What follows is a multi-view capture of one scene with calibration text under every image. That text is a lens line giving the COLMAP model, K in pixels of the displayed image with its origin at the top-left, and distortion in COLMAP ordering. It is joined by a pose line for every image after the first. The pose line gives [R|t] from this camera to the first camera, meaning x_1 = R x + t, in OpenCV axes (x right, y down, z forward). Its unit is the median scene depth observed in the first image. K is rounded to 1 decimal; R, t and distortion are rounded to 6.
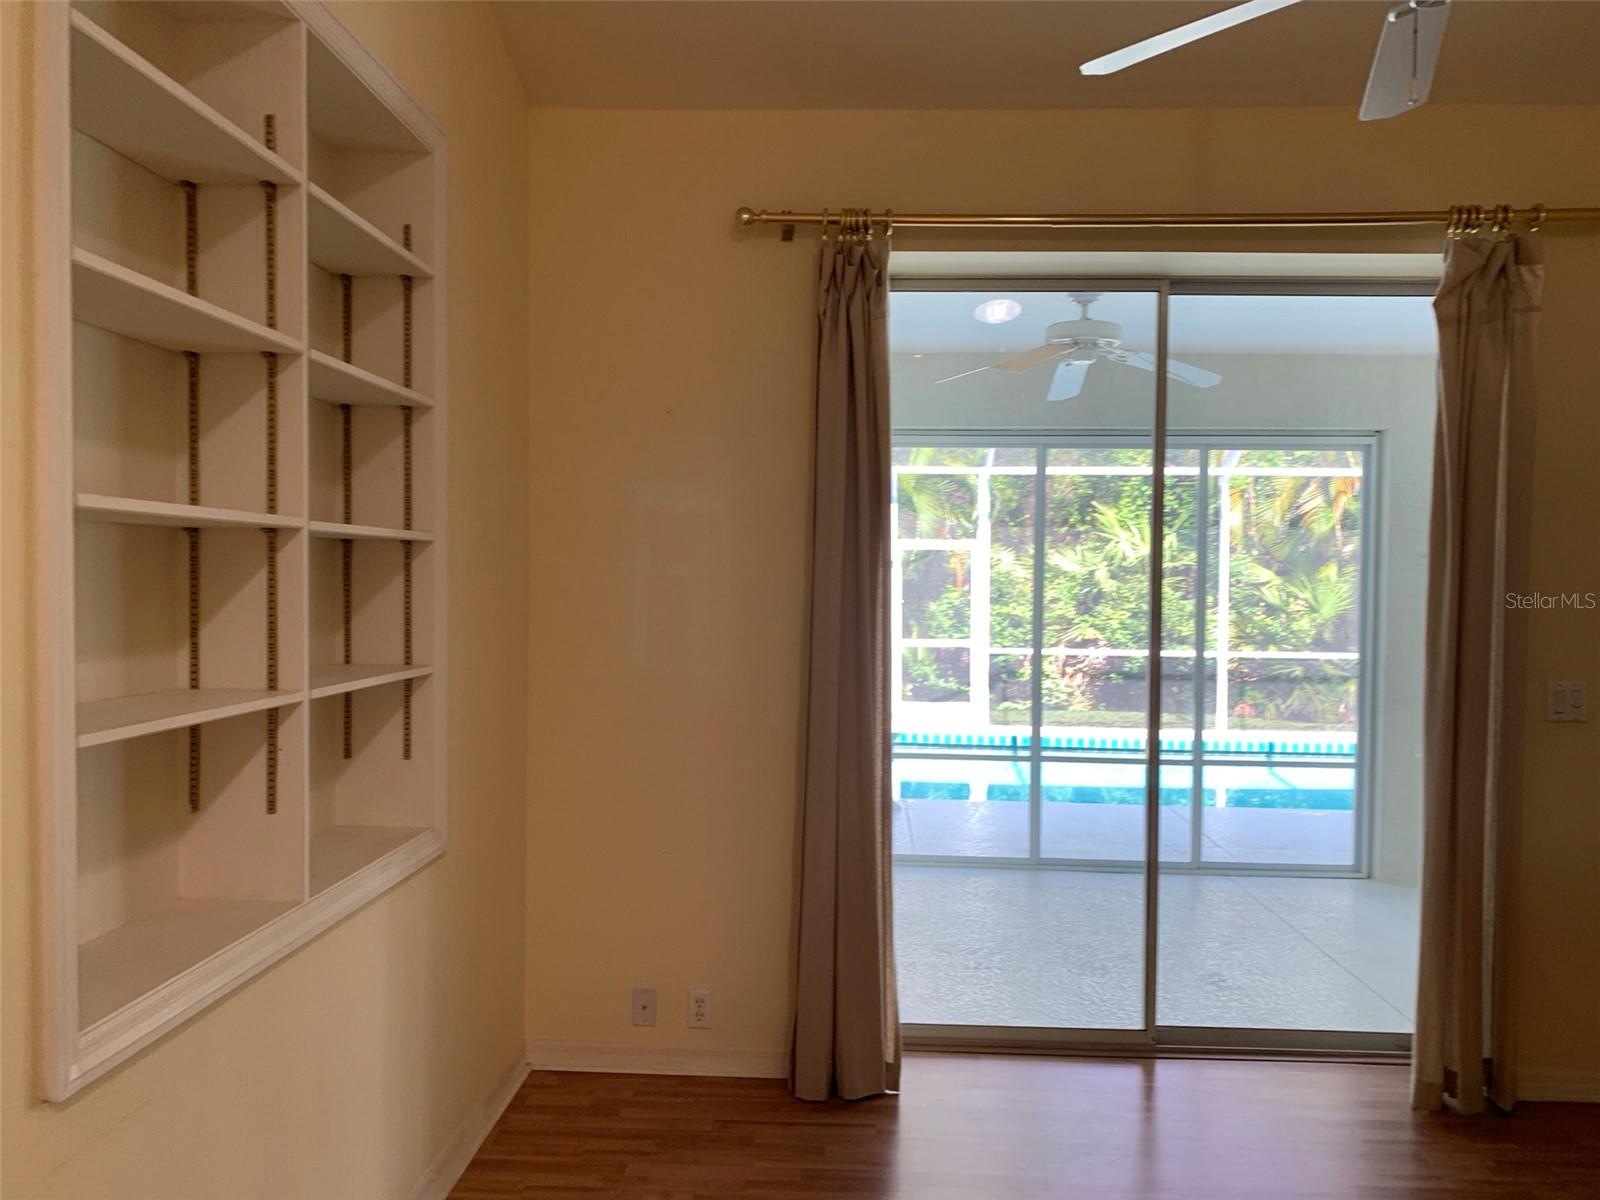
lens RADIAL K [[1227.4, 0, 811.4], [0, 1227.4, 627.0], [0, 0, 1]] dist [0.036349, -0.041689]
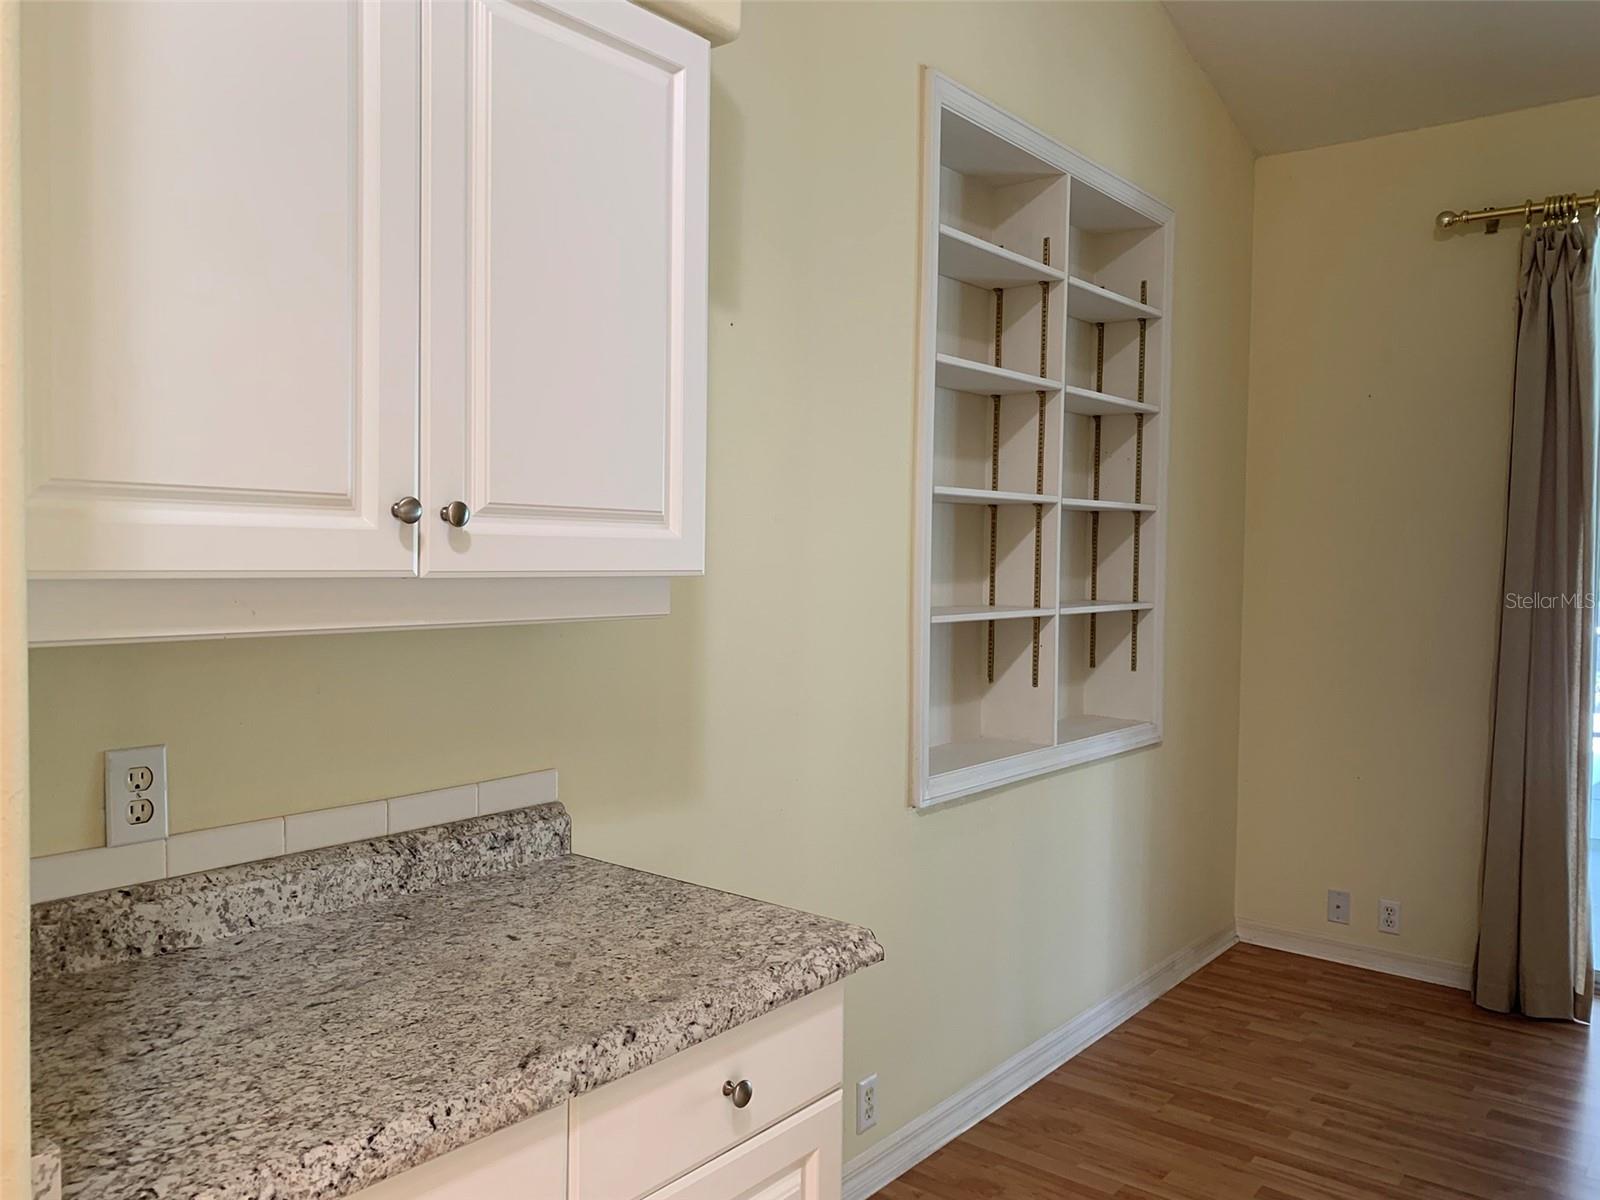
lens RADIAL K [[1227.4, 0, 796.3], [0, 1227.4, 599.9], [0, 0, 1]] dist [0.036349, -0.041689]
pose [[0.804604, 0.020274, -0.593466, 0.185876], [-0.023406, 0.999723, 0.002419, 0.034931], [0.593351, 0.011945, 0.804855, -0.334920]]
